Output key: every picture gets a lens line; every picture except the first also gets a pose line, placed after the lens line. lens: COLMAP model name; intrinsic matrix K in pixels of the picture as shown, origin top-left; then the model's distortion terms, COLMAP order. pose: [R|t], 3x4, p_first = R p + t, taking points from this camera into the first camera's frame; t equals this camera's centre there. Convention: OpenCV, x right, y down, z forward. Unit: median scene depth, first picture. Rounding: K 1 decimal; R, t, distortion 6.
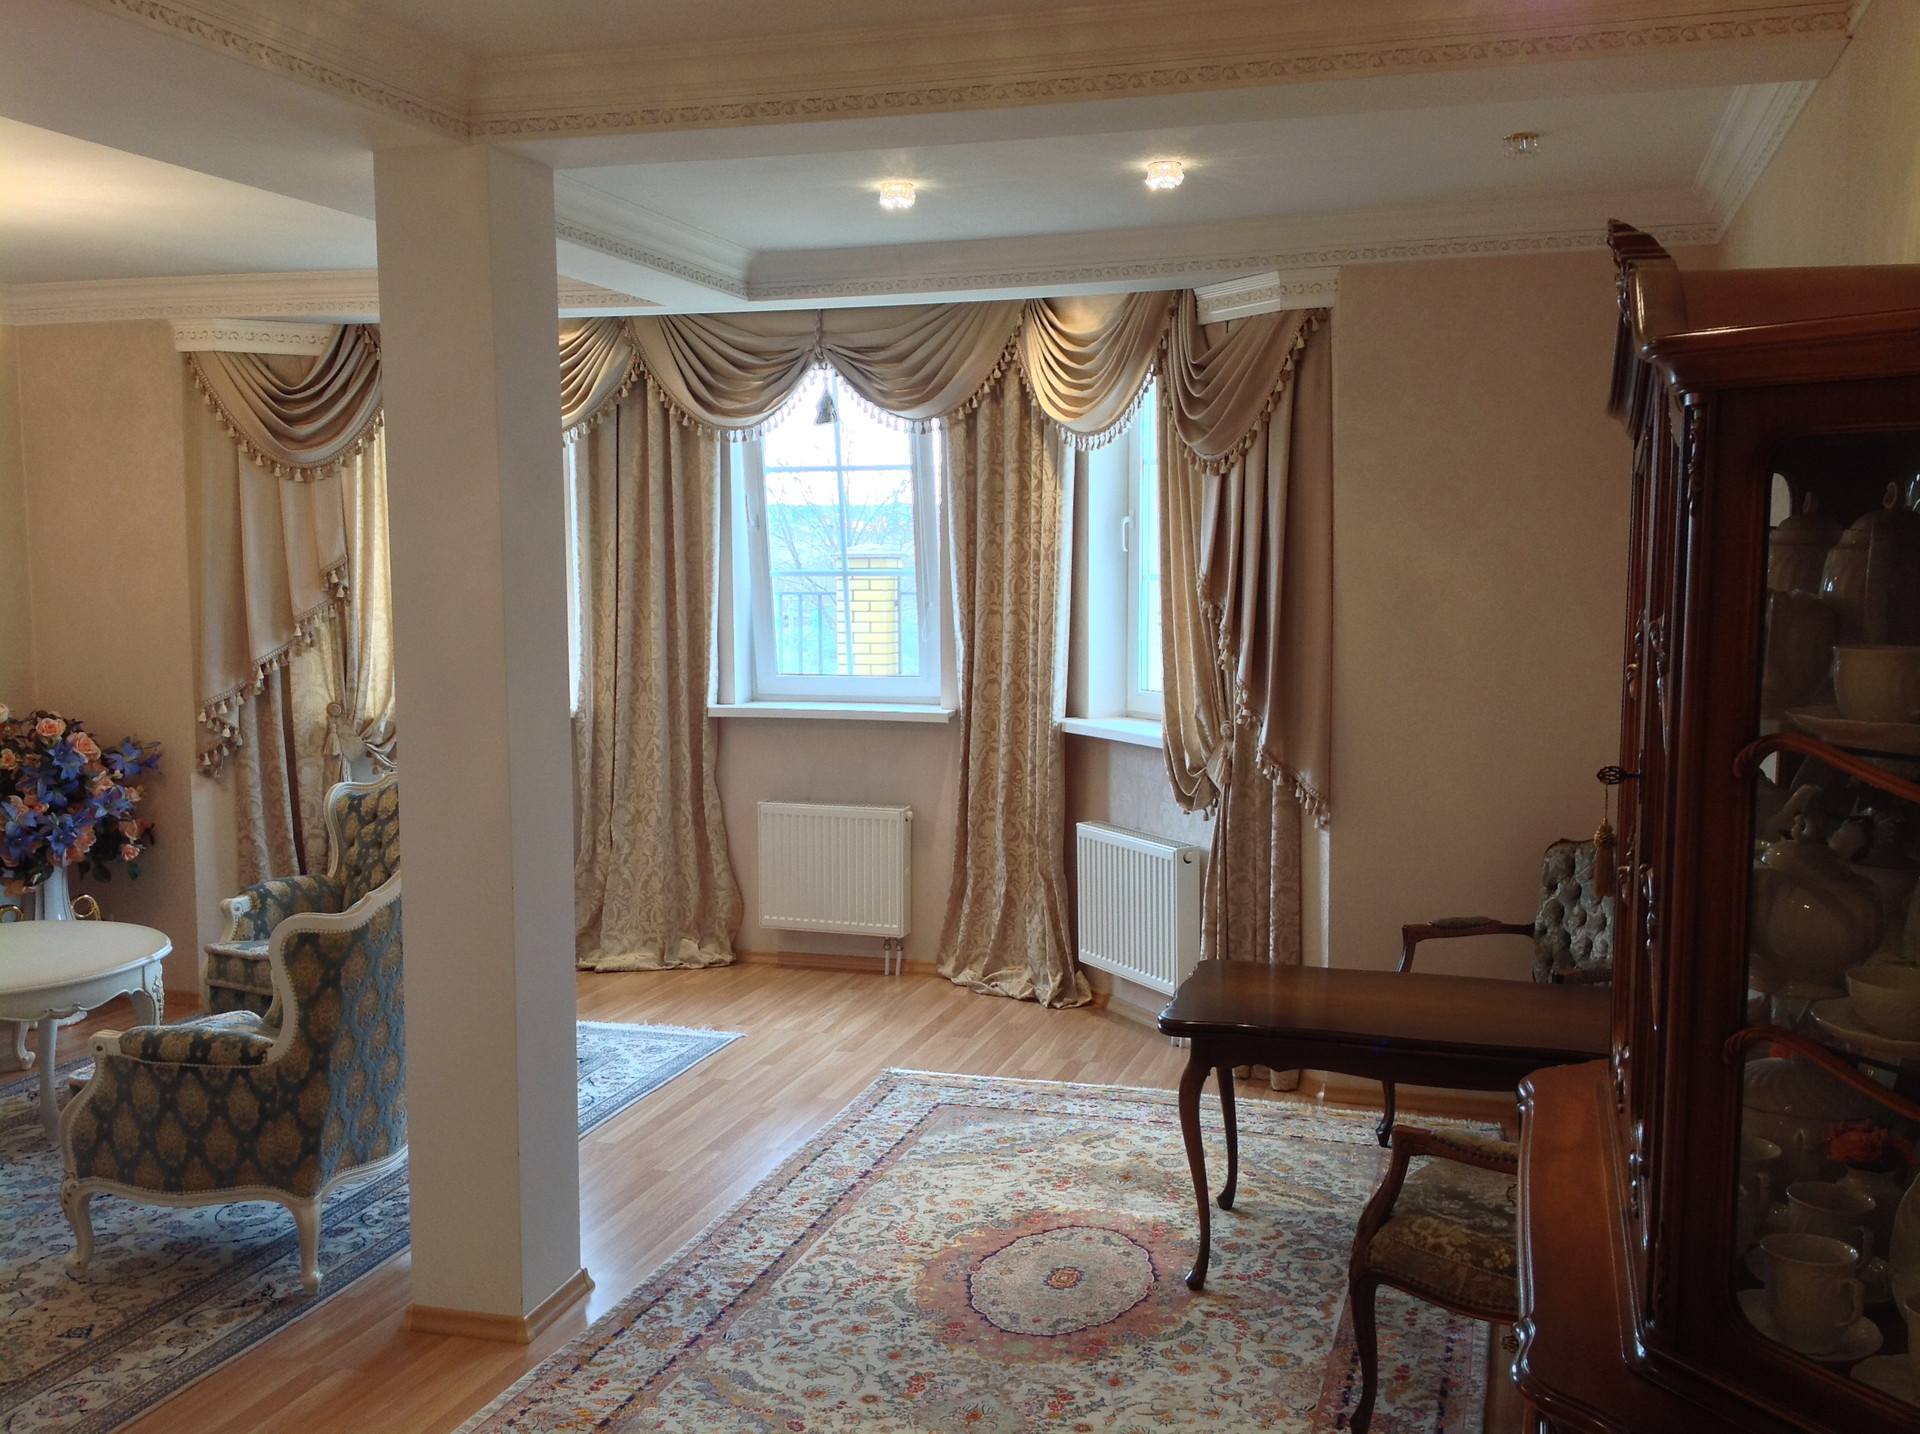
lens RADIAL K [[1807.6, 0, 956.9], [0, 1807.6, 711.6], [0, 0, 1]] dist [0.137980, -0.265252]
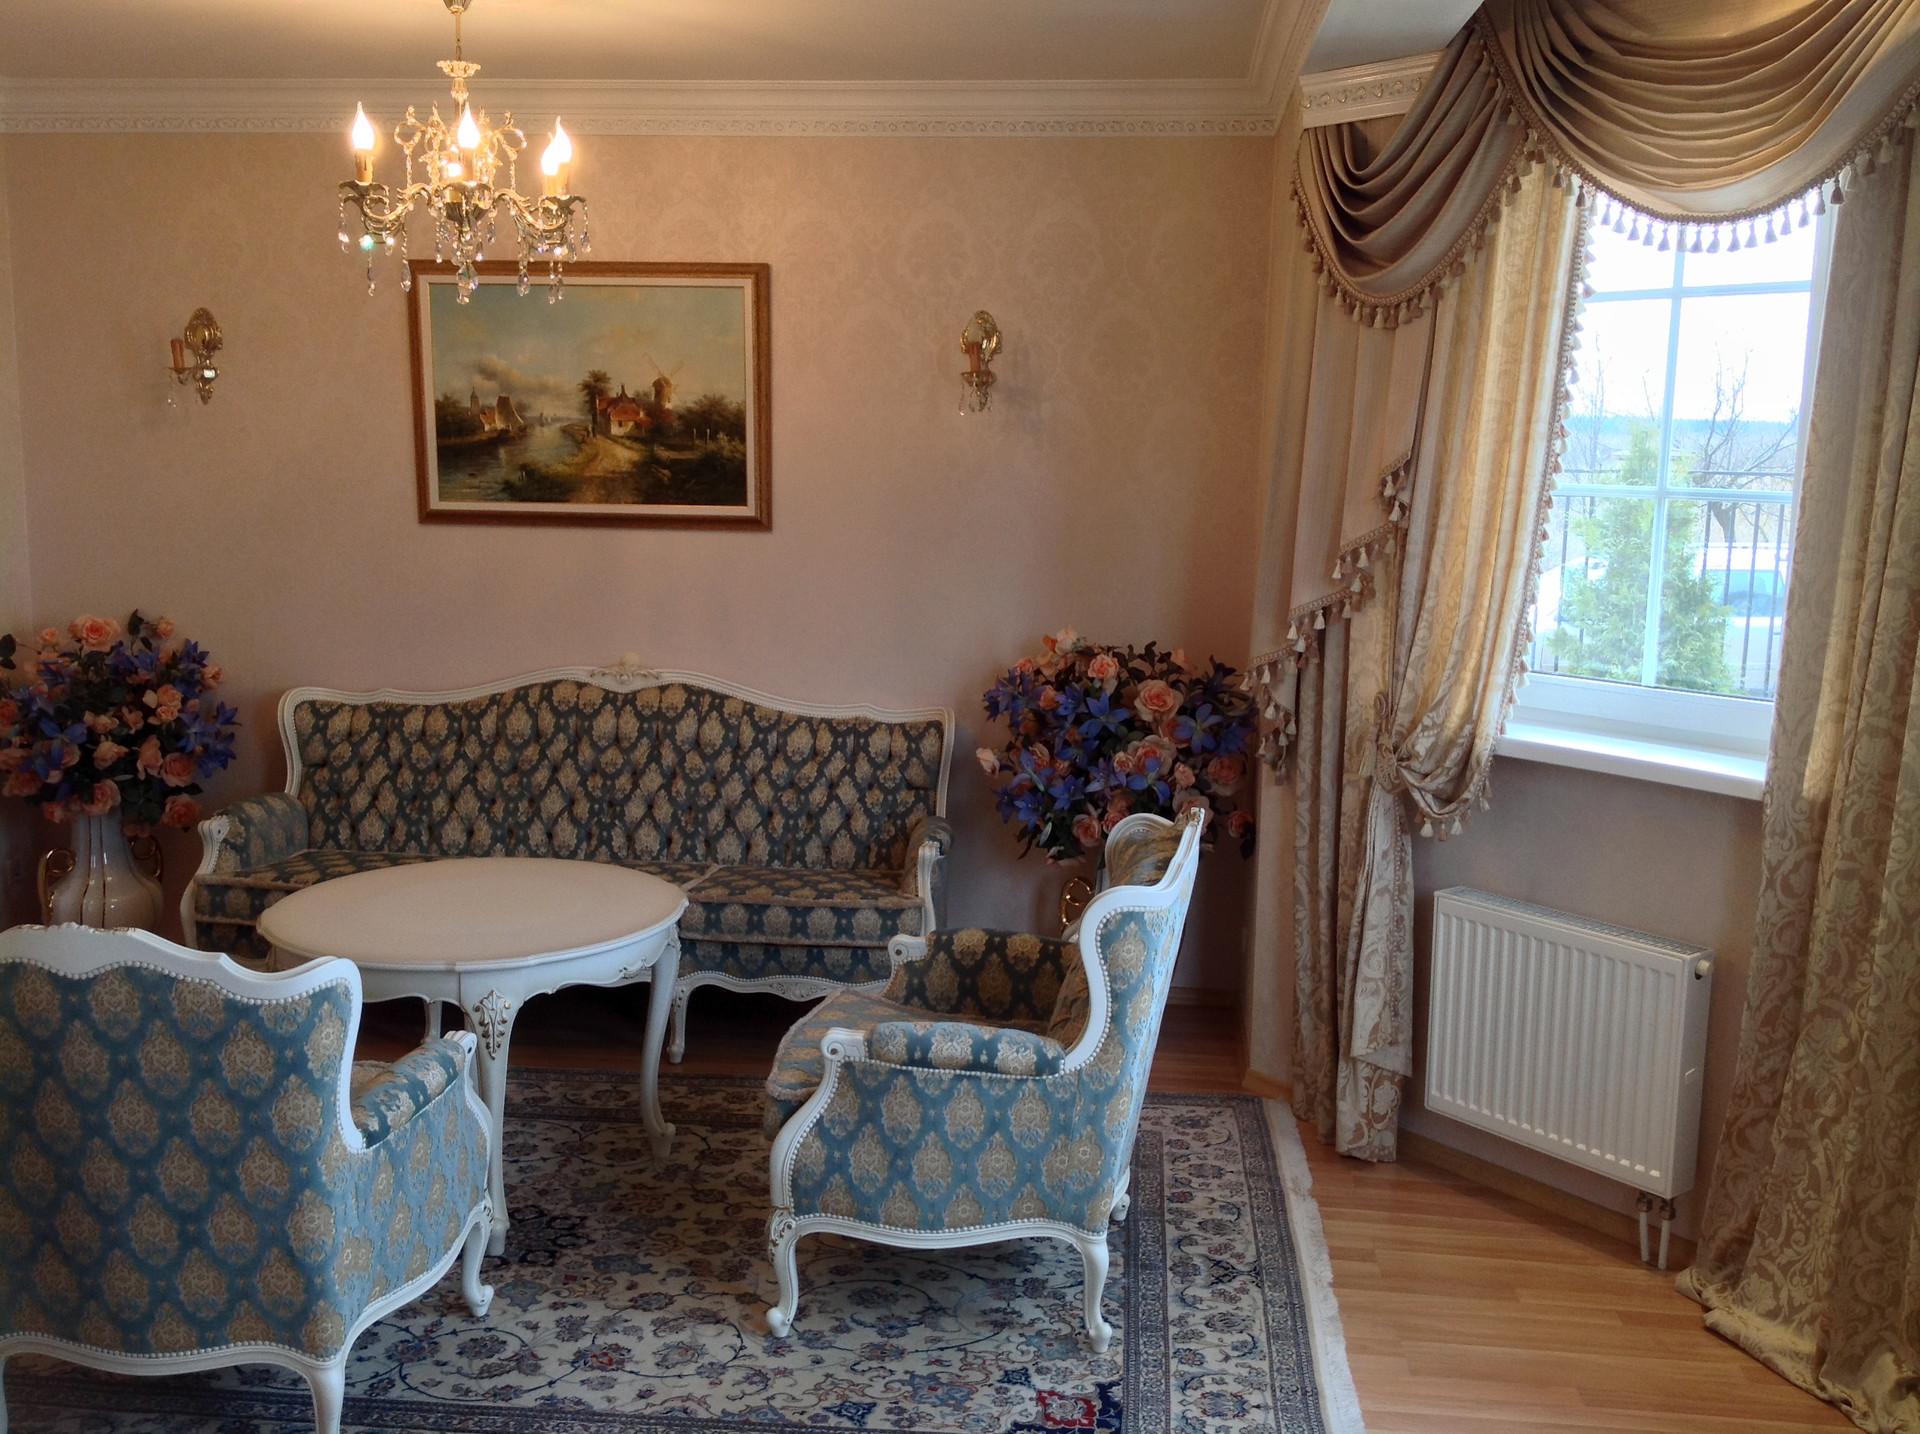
lens RADIAL K [[1807.6, 0, 956.9], [0, 1807.6, 711.6], [0, 0, 1]] dist [0.137980, -0.265252]
pose [[0.203329, 0.157087, -0.966427, 0.220766], [-0.110135, 0.984451, 0.136845, -0.066299], [0.972896, 0.078613, 0.217468, 0.727220]]
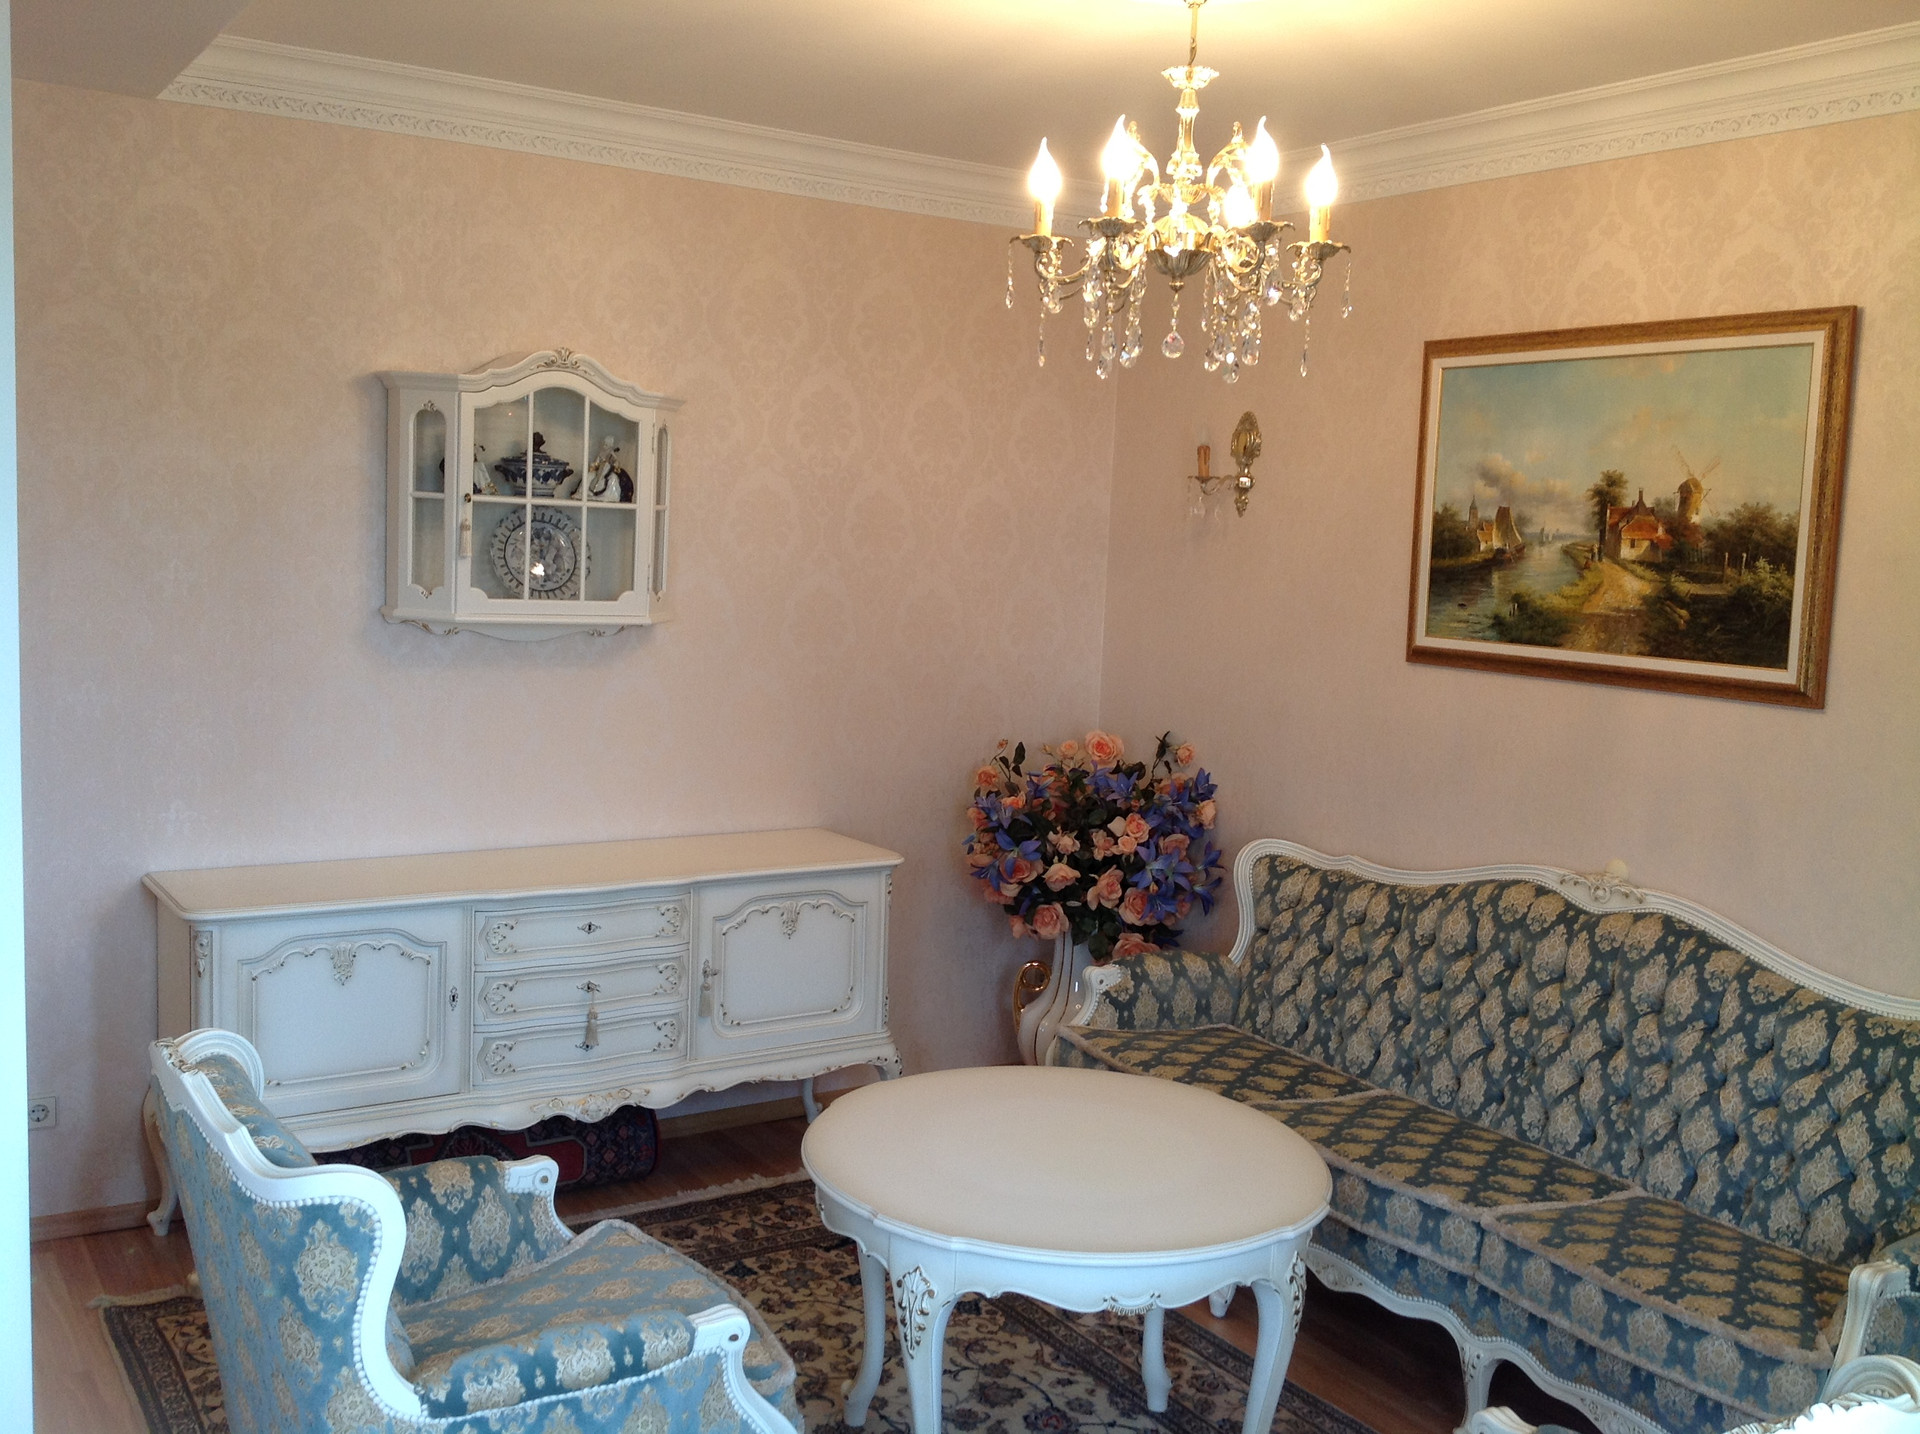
lens RADIAL K [[1788.0, 0, 951.2], [0, 1788.0, 720.7], [0, 0, 1]] dist [0.129145, -0.259764]
pose [[-0.639766, 0.064538, -0.765855, -0.018499], [-0.113282, 0.977666, 0.177019, -0.087042], [0.760175, 0.200008, -0.618167, 0.946149]]
